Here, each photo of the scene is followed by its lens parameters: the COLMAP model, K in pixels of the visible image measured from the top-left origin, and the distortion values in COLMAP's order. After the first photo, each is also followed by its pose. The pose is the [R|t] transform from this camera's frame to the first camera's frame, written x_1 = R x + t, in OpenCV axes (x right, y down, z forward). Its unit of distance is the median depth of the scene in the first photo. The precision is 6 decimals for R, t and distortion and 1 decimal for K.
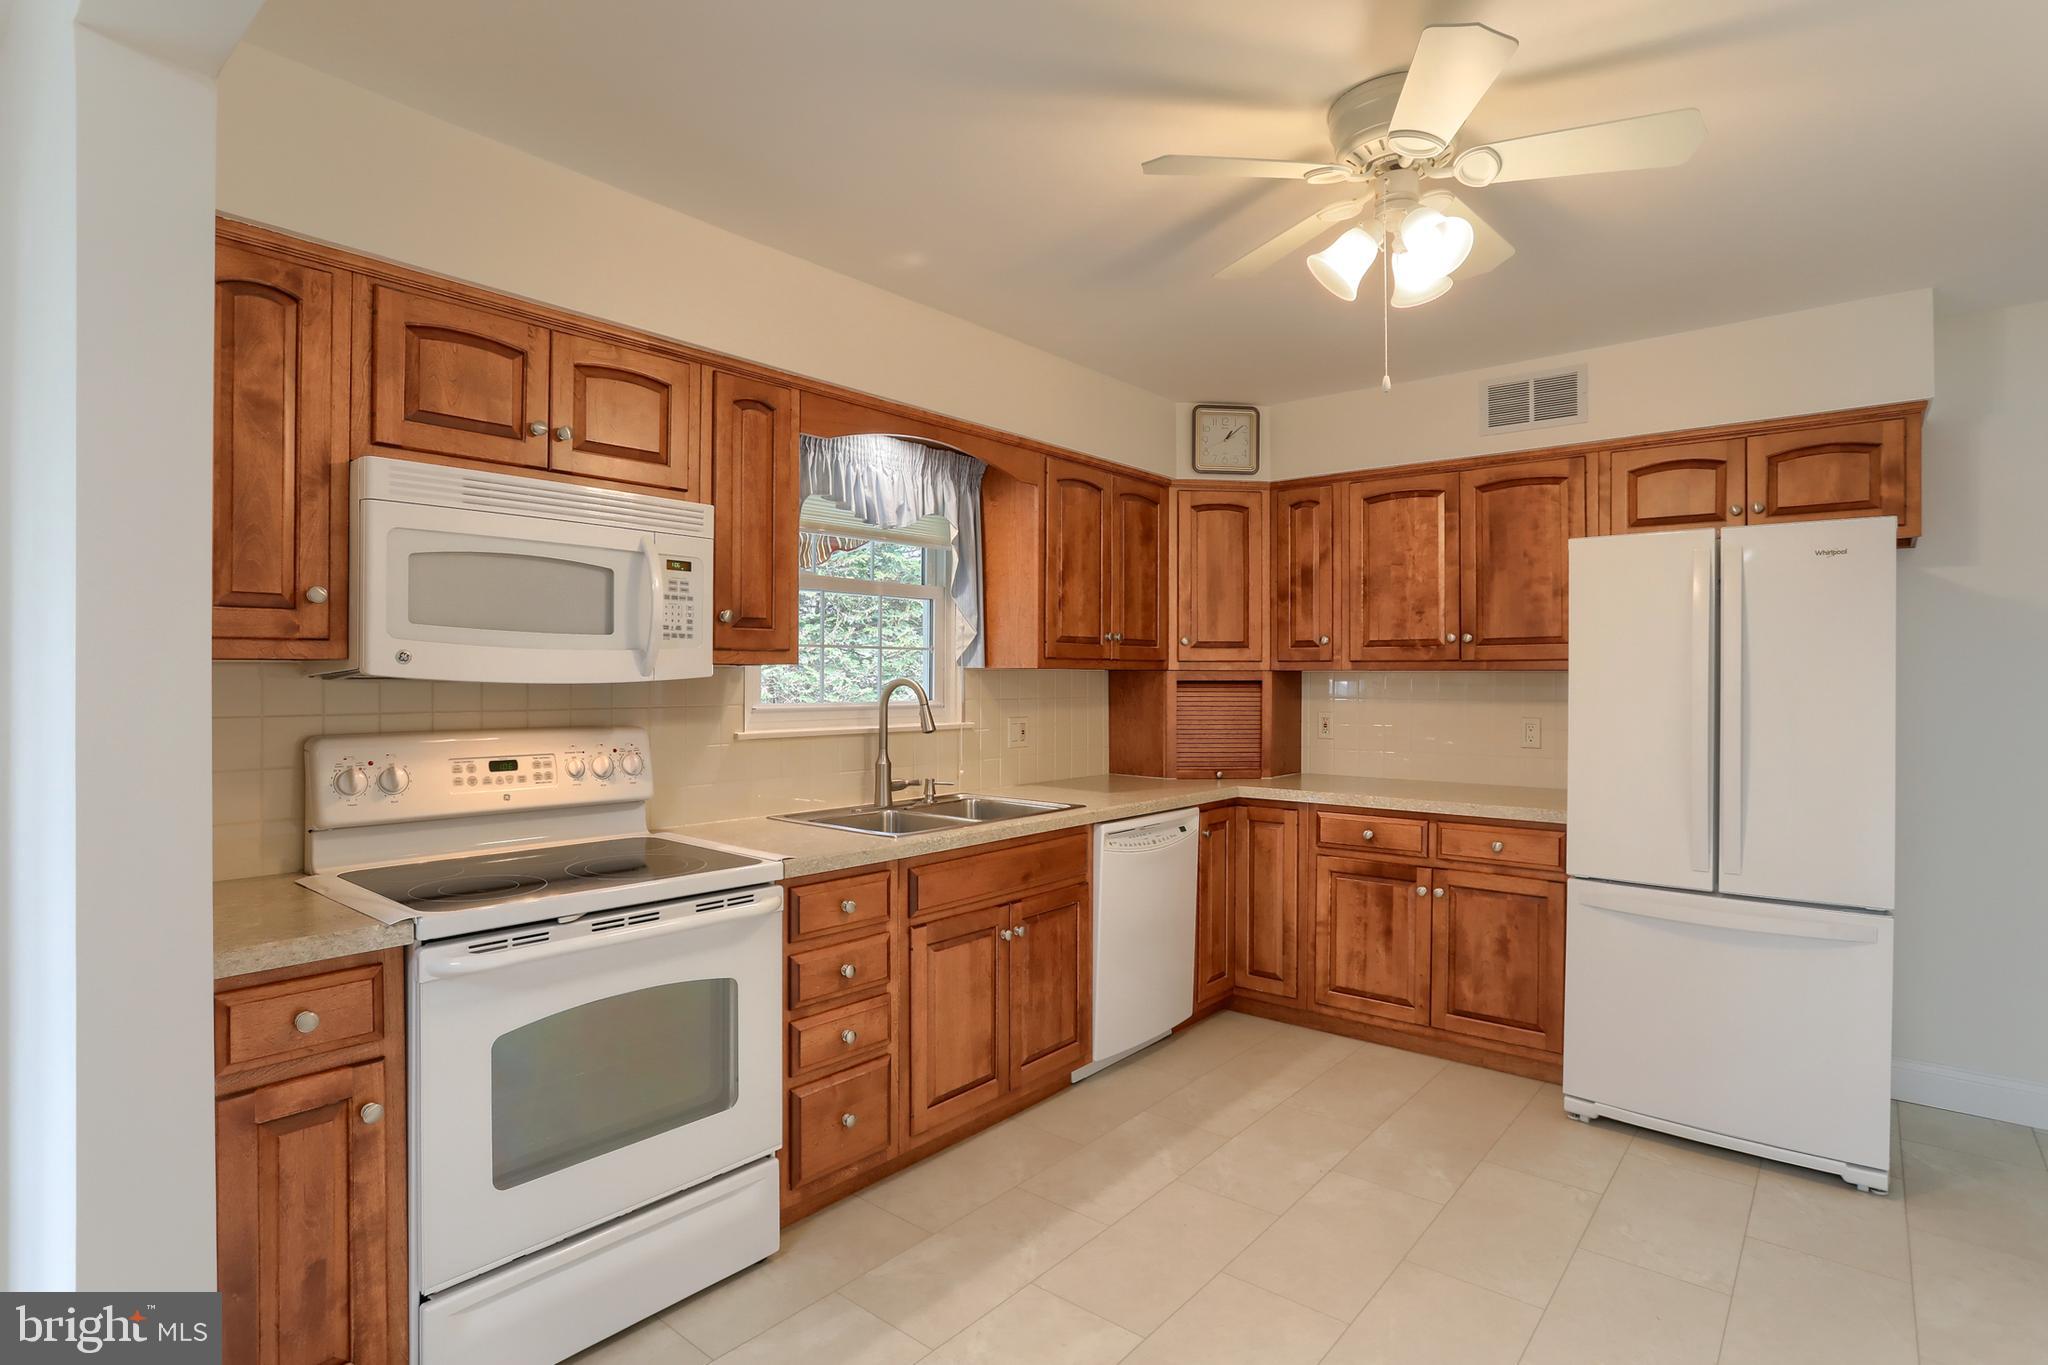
lens RADIAL K [[1044.9, 0, 1019.5], [0, 1044.9, 675.7], [0, 0, 1]] dist [-0.076951, 0.051809]
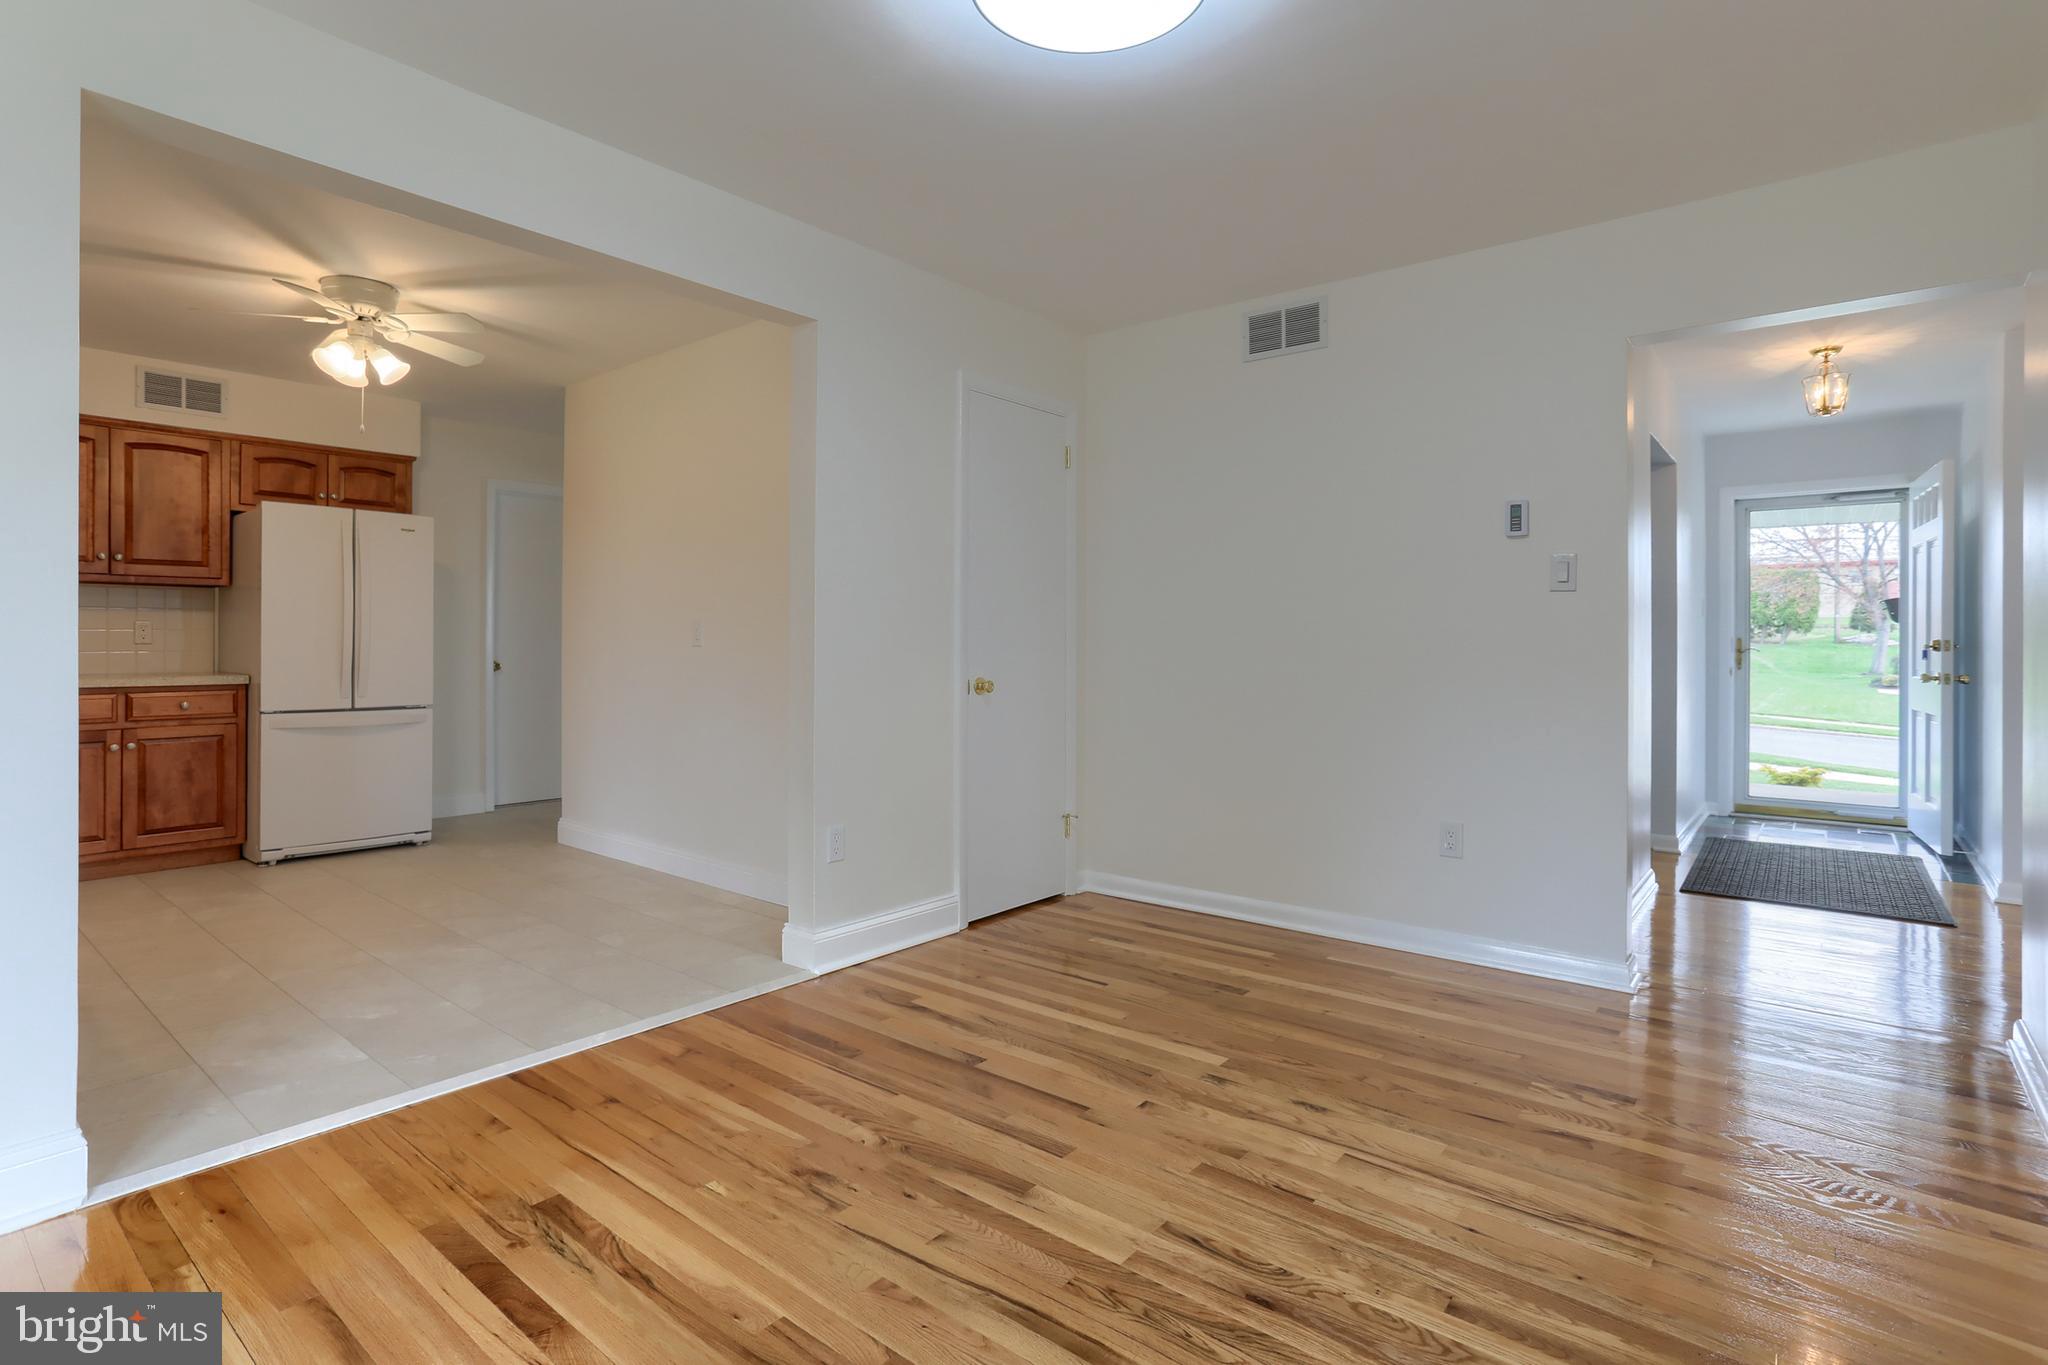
lens RADIAL K [[1011.7, 0, 1026.9], [0, 1011.7, 640.3], [0, 0, 1]] dist [-0.057618, 0.030047]
pose [[-0.007427, 0.000546, 0.999972, -0.910558], [-0.002574, 0.999997, -0.000565, 0.073754], [-0.999969, -0.002578, -0.007426, -0.158457]]
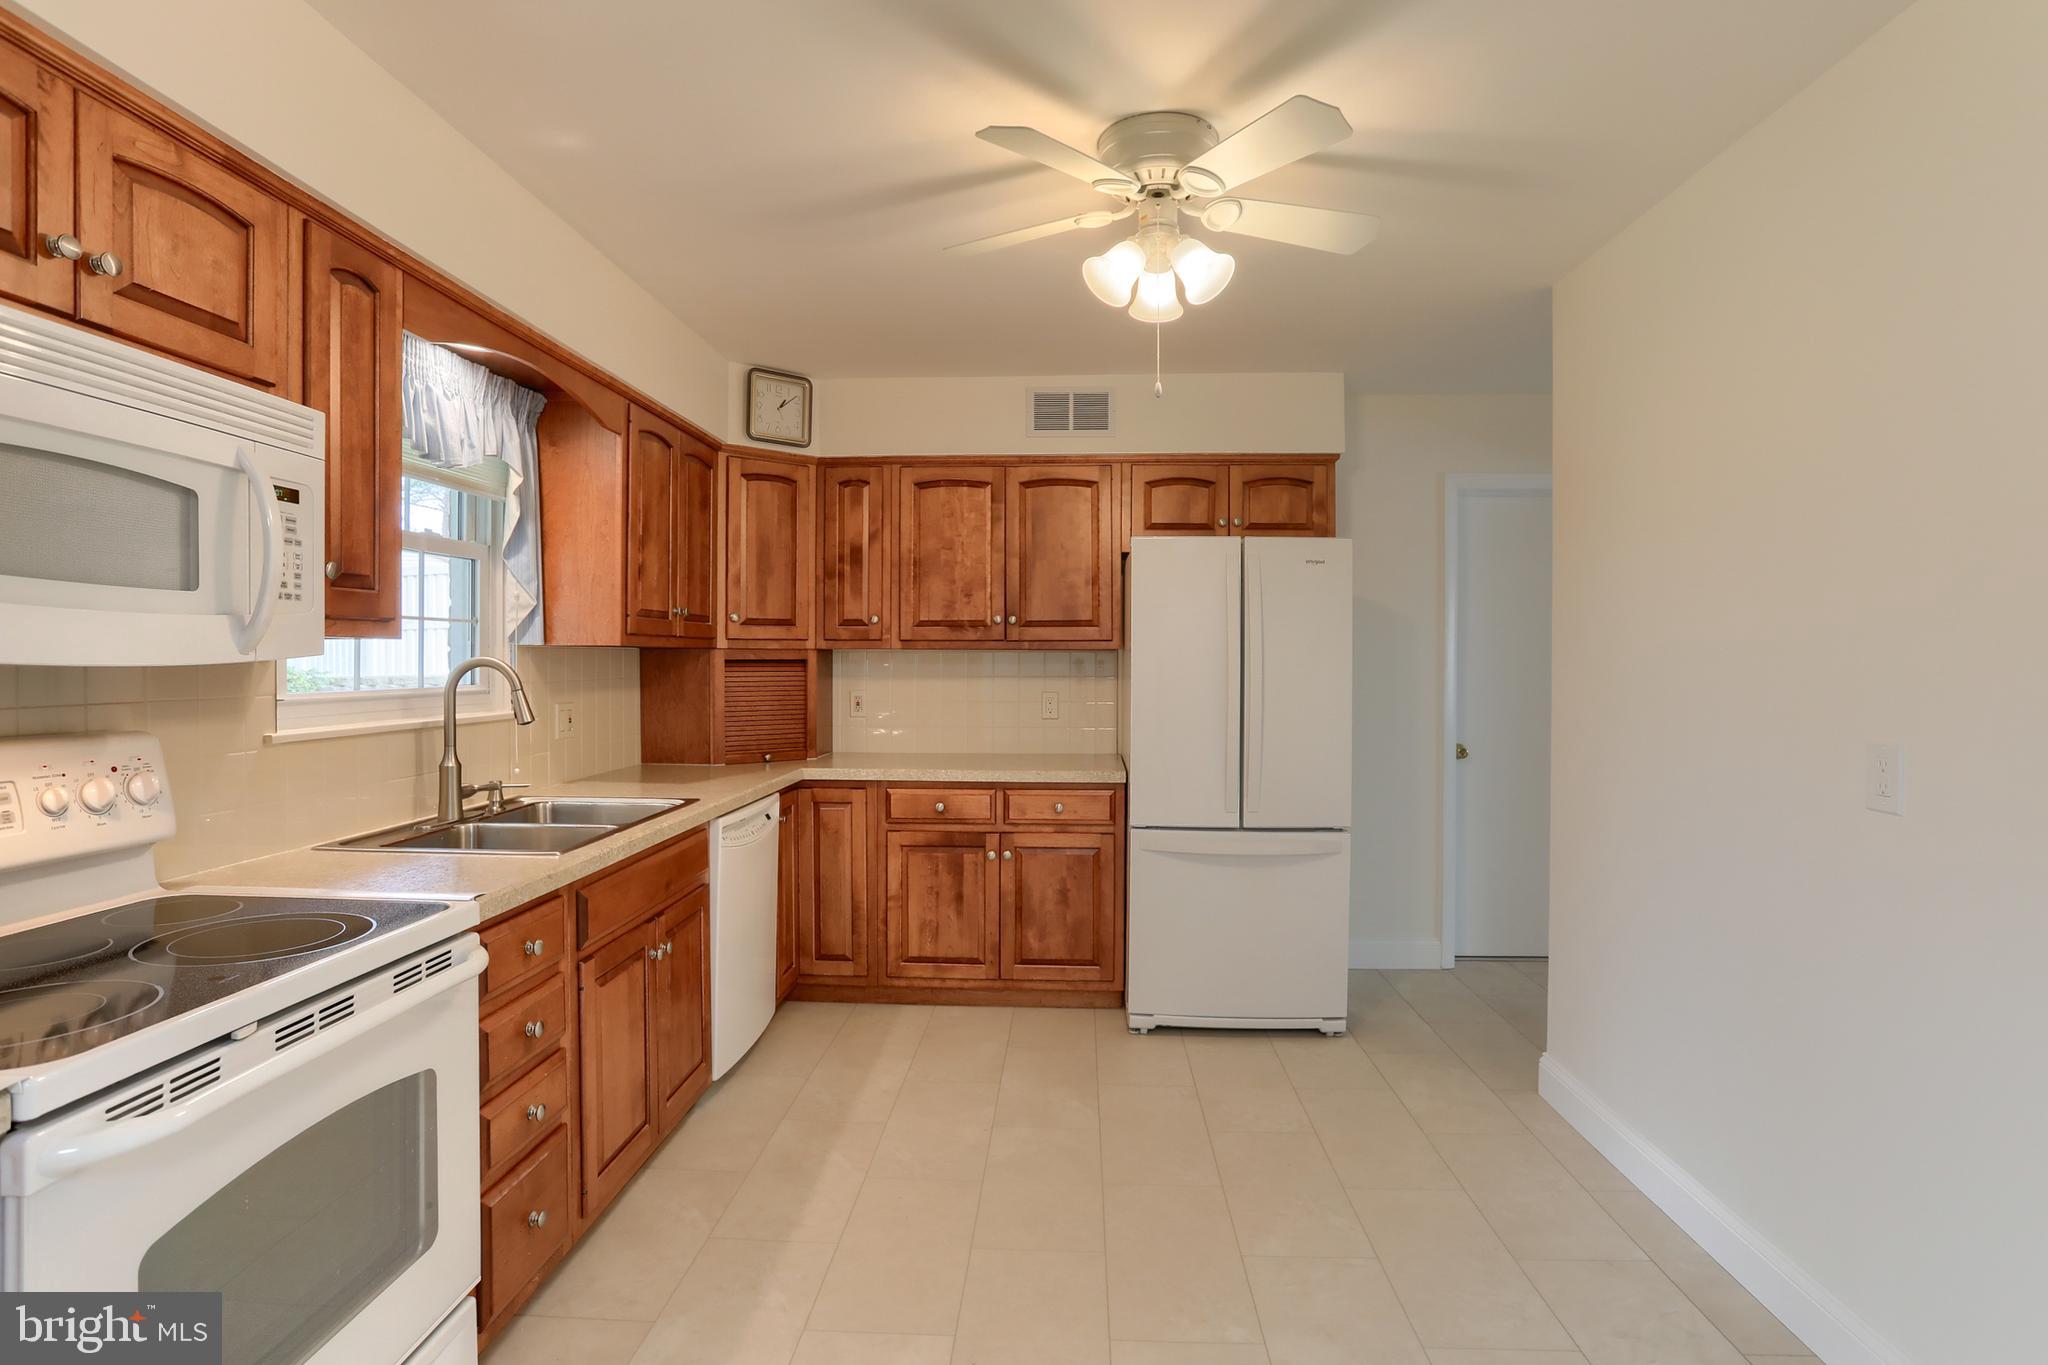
lens RADIAL K [[1051.0, 0, 1030.1], [0, 1051.0, 666.4], [0, 0, 1]] dist [-0.069729, 0.036053]
pose [[0.794631, -0.005891, 0.607065, -0.251597], [-0.000976, 0.999939, 0.010981, 0.000298], [-0.607092, -0.009318, 0.794577, 0.114317]]
